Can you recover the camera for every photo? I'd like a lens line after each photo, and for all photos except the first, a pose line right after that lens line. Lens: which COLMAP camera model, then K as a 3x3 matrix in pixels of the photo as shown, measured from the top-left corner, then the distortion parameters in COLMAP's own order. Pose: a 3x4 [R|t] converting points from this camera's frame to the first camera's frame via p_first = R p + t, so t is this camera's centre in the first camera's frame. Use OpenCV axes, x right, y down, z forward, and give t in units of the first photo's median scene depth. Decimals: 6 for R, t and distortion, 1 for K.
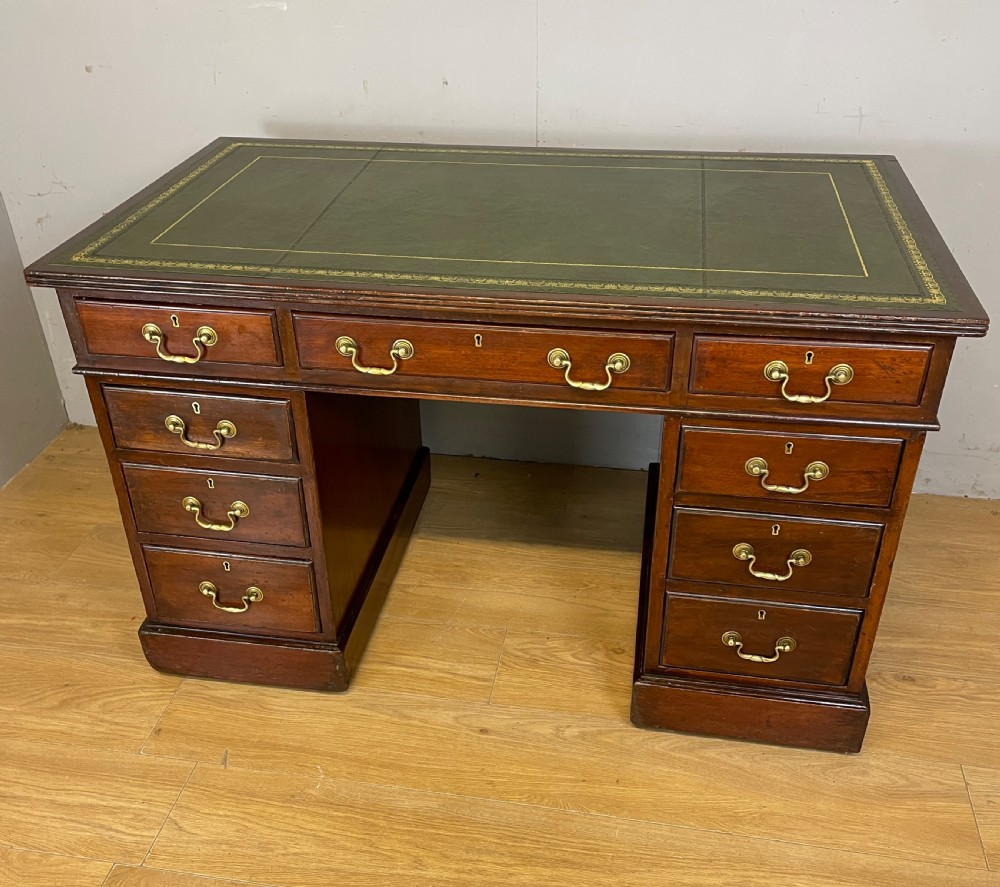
lens RADIAL K [[1005.6, 0, 501.1], [0, 1005.6, 481.1], [0, 0, 1]] dist [0.044687, 0.000000]
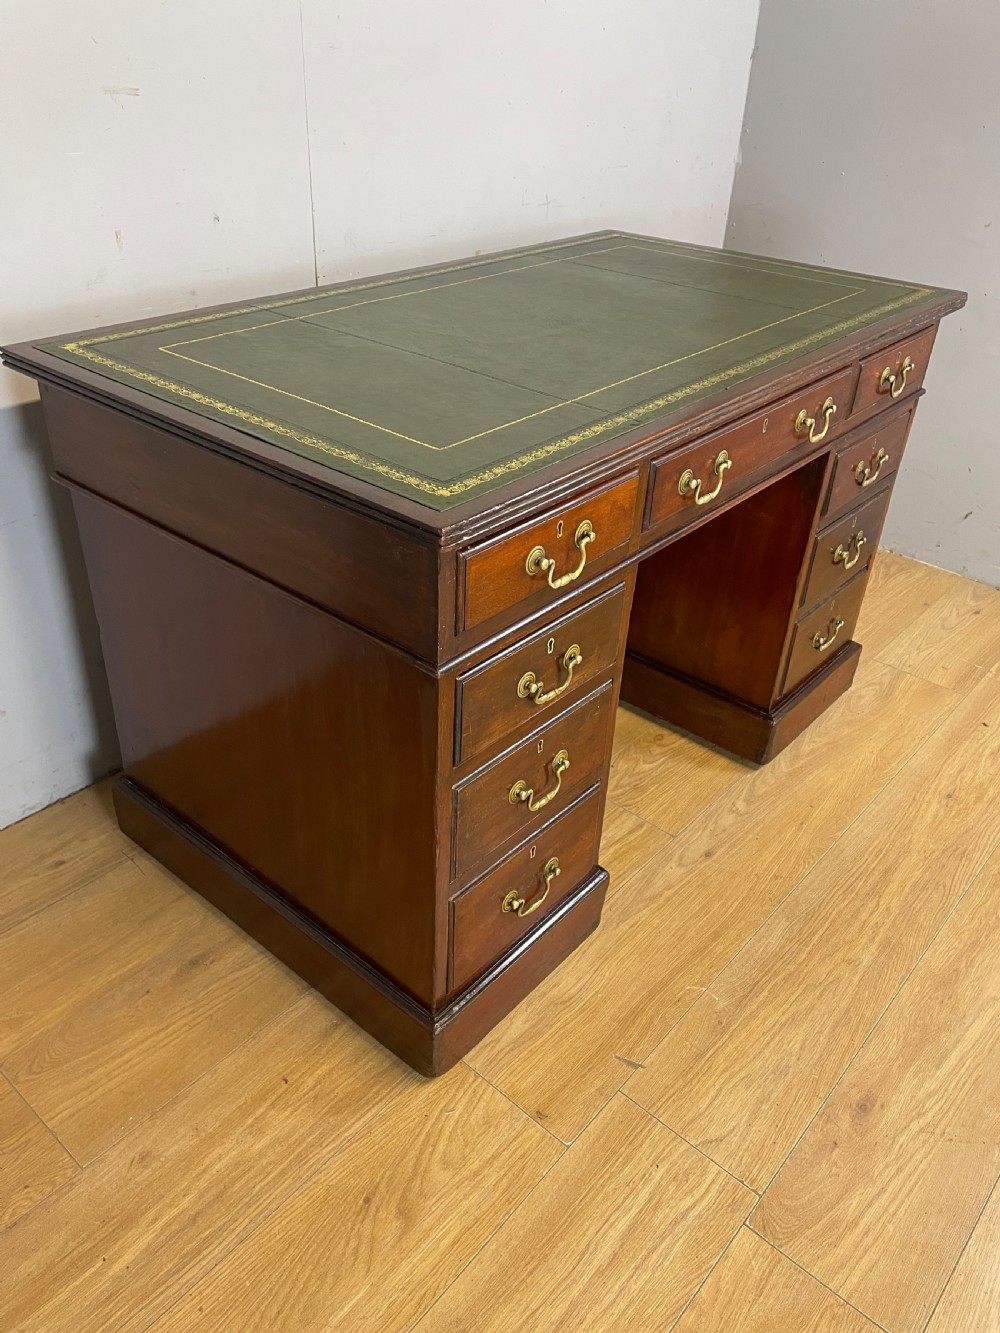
lens RADIAL K [[1006.6, 0, 492.1], [0, 1006.6, 663.3], [0, 0, 1]] dist [0.083782, -0.103909]
pose [[0.516851, -0.432971, 0.738513, -0.810947], [0.430713, 0.877052, 0.212757, -0.219253], [-0.739832, 0.208123, 0.639792, 0.534727]]
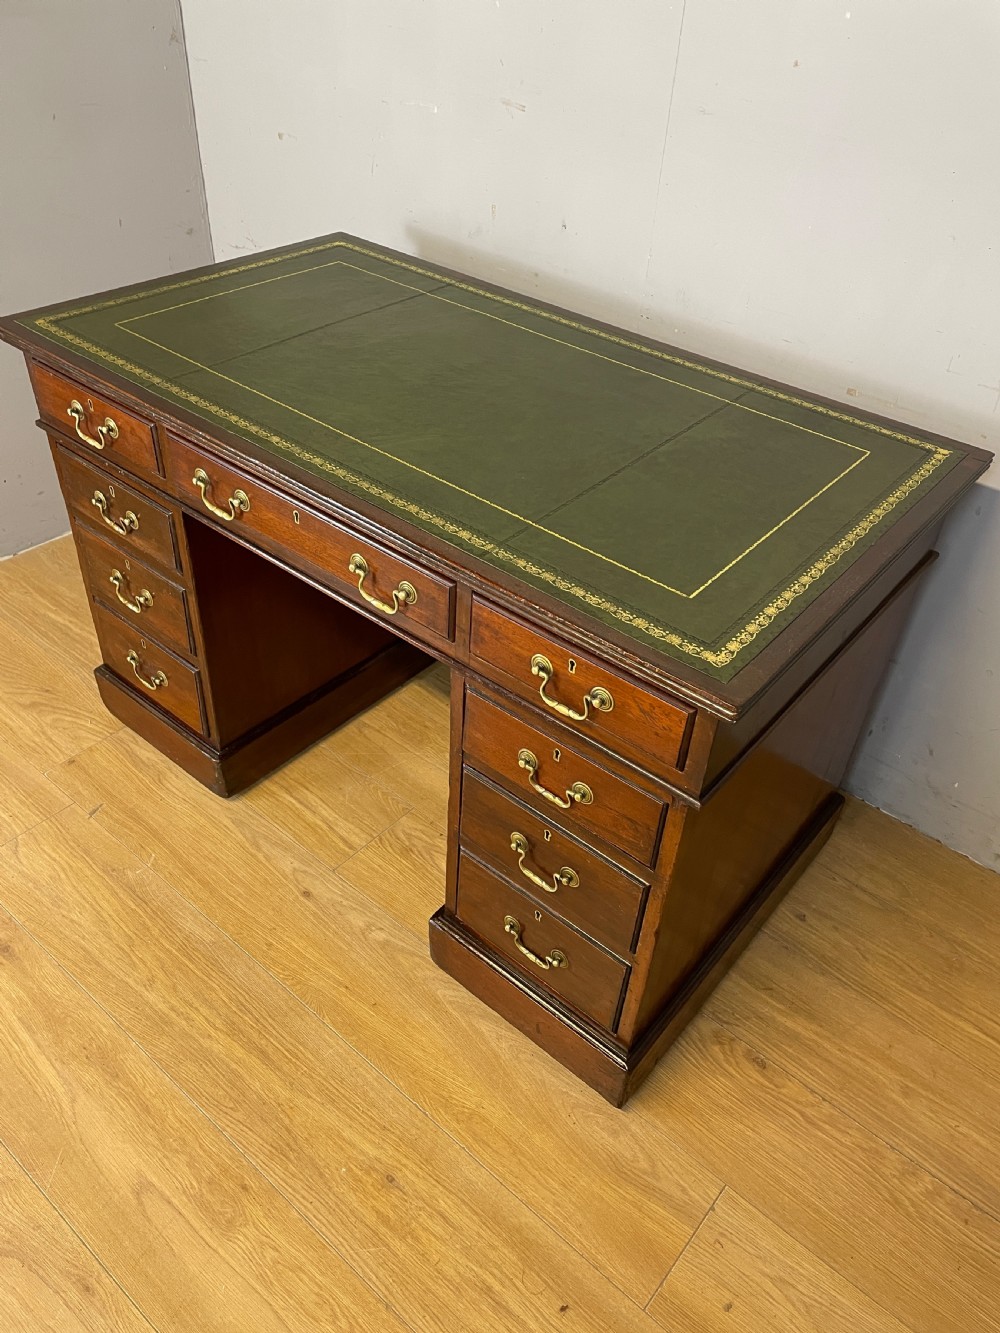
lens RADIAL K [[1006.6, 0, 513.4], [0, 1006.6, 666.9], [0, 0, 1]] dist [0.083782, -0.103909]
pose [[0.865146, 0.367003, -0.341806, 0.444430], [-0.335138, 0.930090, 0.150384, -0.186994], [0.373102, -0.015552, 0.927660, 0.173145]]
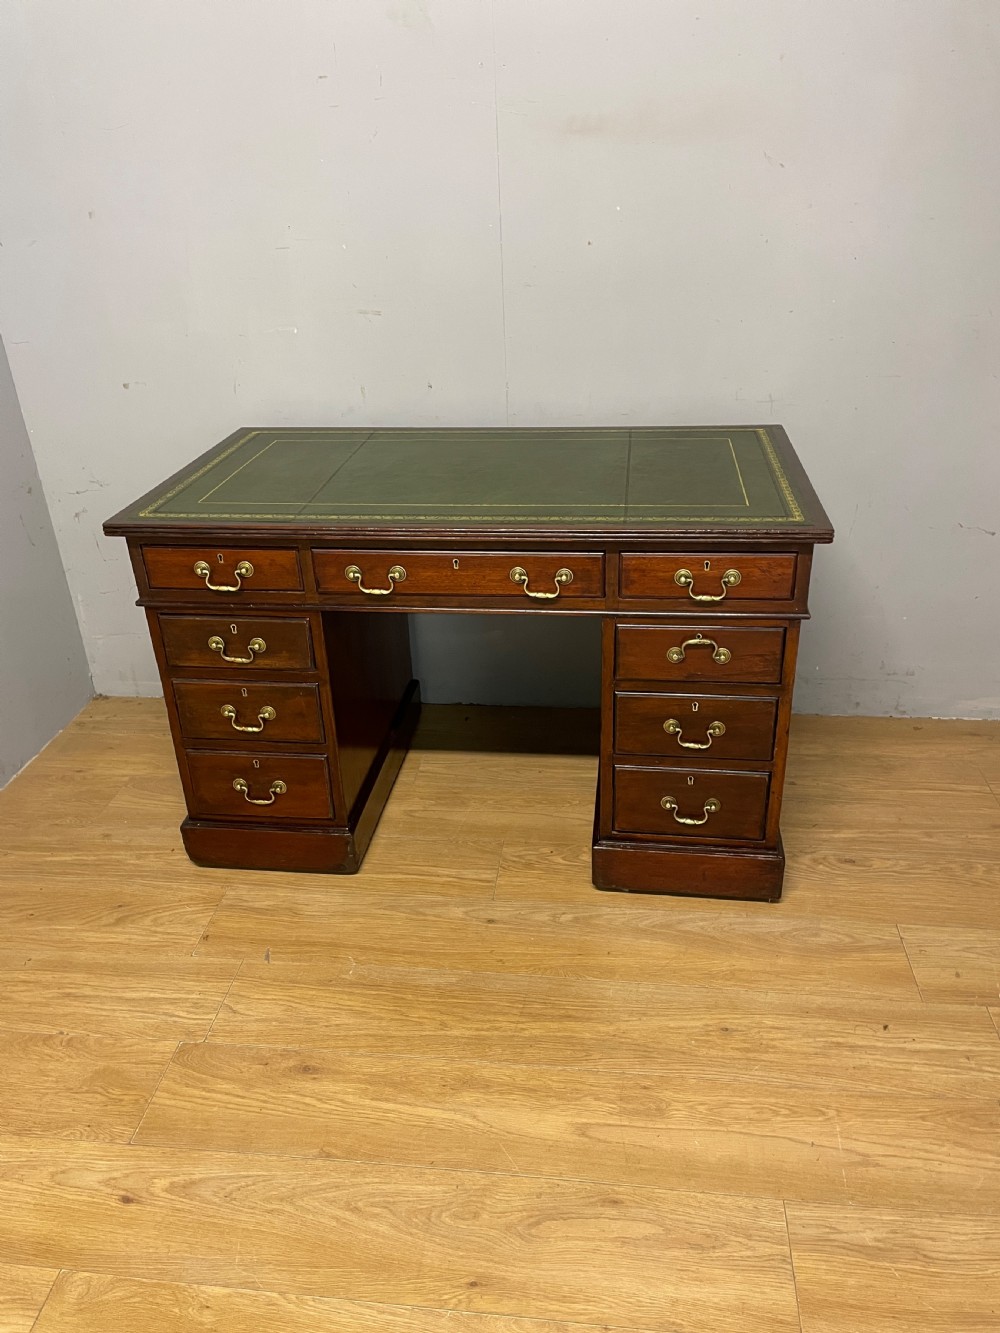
lens RADIAL K [[1006.6, 0, 500.1], [0, 1006.6, 664.4], [0, 0, 1]] dist [0.083782, -0.103909]
pose [[0.998202, -0.043904, 0.040815, -0.043739], [0.048304, 0.992314, -0.113928, 0.095028], [-0.035499, 0.115694, 0.992650, -0.200150]]
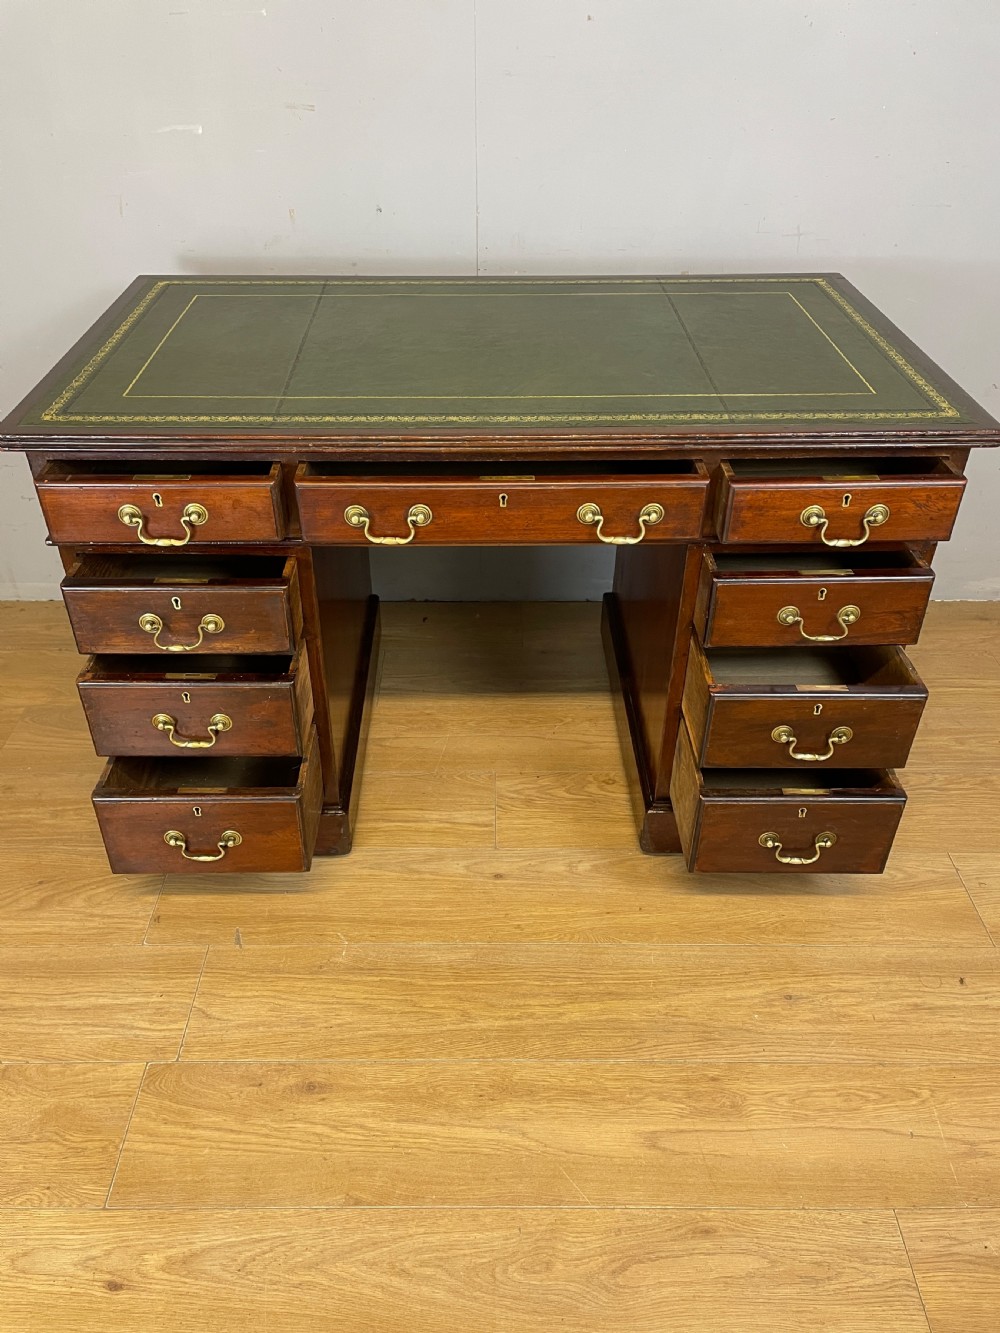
lens RADIAL K [[1006.6, 0, 491.9], [0, 1006.6, 662.7], [0, 0, 1]] dist [0.083782, -0.103909]
pose [[0.984228, -0.090099, 0.152243, -0.166988], [0.082977, 0.995167, 0.052519, -0.015045], [-0.156239, -0.039058, 0.986947, 0.029568]]
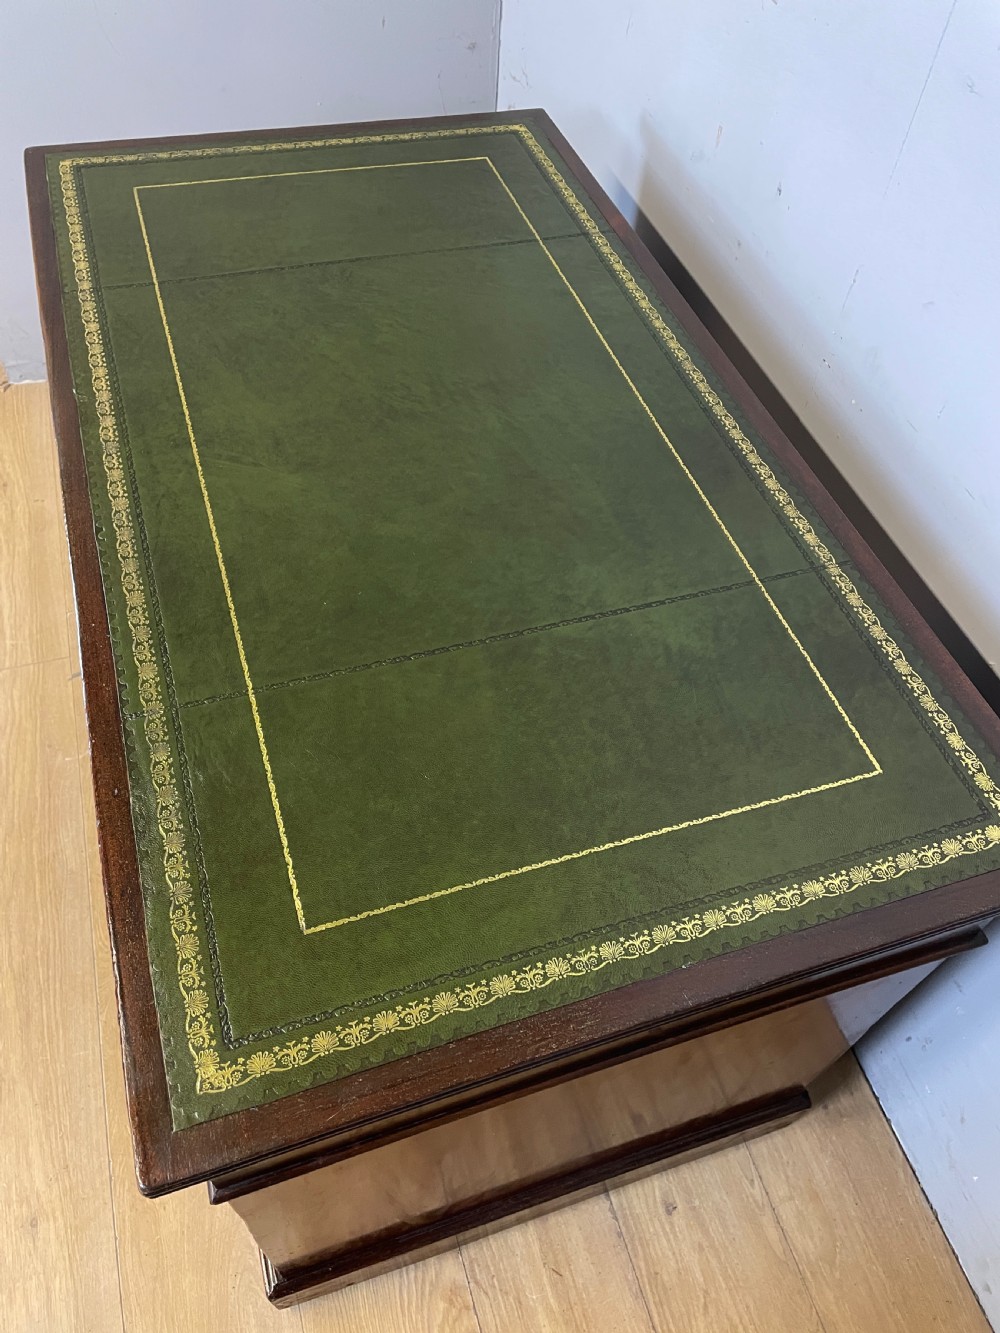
lens RADIAL K [[1006.6, 0, 507.3], [0, 1006.6, 663.9], [0, 0, 1]] dist [0.083782, -0.103909]
pose [[0.463230, 0.726954, -0.506908, 0.476419], [-0.550628, 0.684263, 0.478113, -0.499452], [0.694425, 0.057642, 0.717253, 0.579229]]
